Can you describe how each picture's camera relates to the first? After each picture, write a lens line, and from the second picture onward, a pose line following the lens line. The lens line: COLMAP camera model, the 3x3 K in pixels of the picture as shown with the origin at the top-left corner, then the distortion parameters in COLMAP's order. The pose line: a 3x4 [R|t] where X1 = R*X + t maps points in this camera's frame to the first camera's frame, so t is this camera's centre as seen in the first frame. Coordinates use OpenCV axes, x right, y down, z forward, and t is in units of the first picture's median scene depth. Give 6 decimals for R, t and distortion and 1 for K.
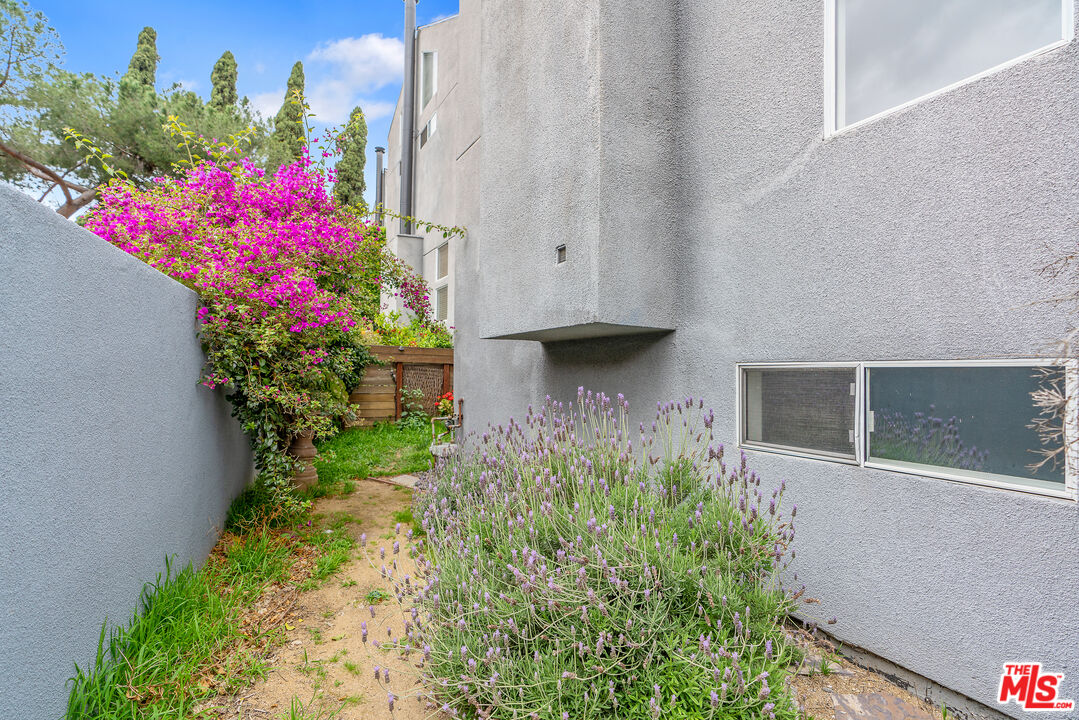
lens RADIAL K [[484.0, 0, 535.1], [0, 484.0, 366.4], [0, 0, 1]] dist [0.001200, 0.000265]
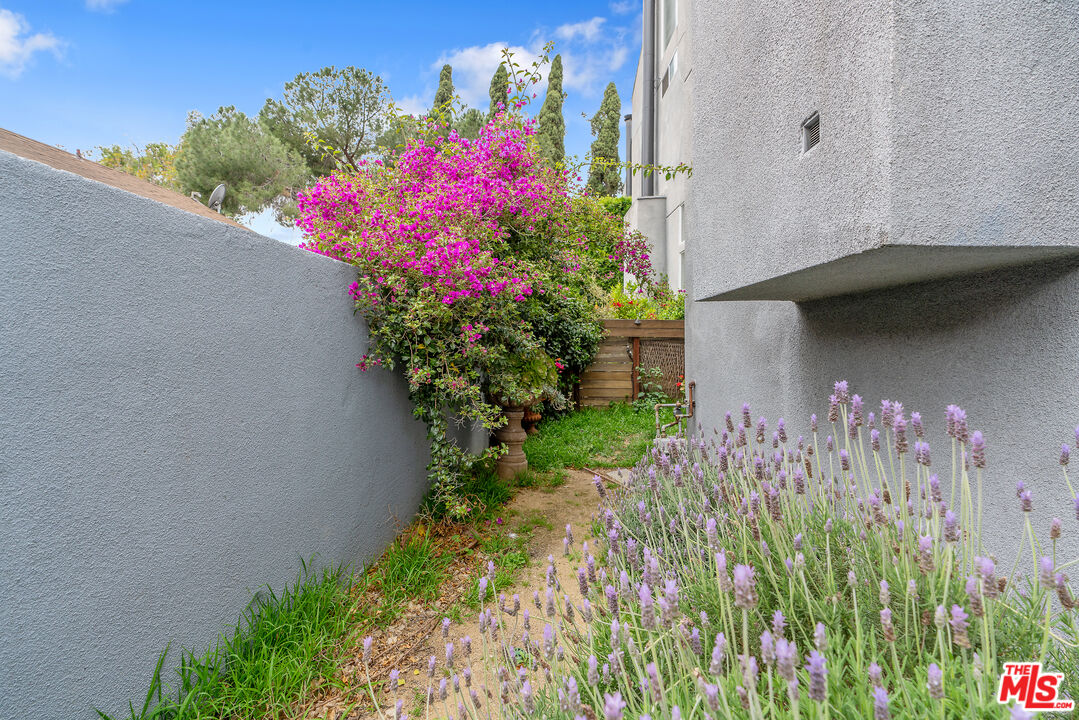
lens RADIAL K [[480.0, 0, 539.1], [0, 480.0, 353.1], [0, 0, 1]] dist [-0.004587, 0.000190]
pose [[0.858085, -0.004044, -0.513491, 0.035566], [0.016503, 0.999670, 0.019705, 0.000383], [0.513242, -0.025382, 0.857869, 0.198703]]
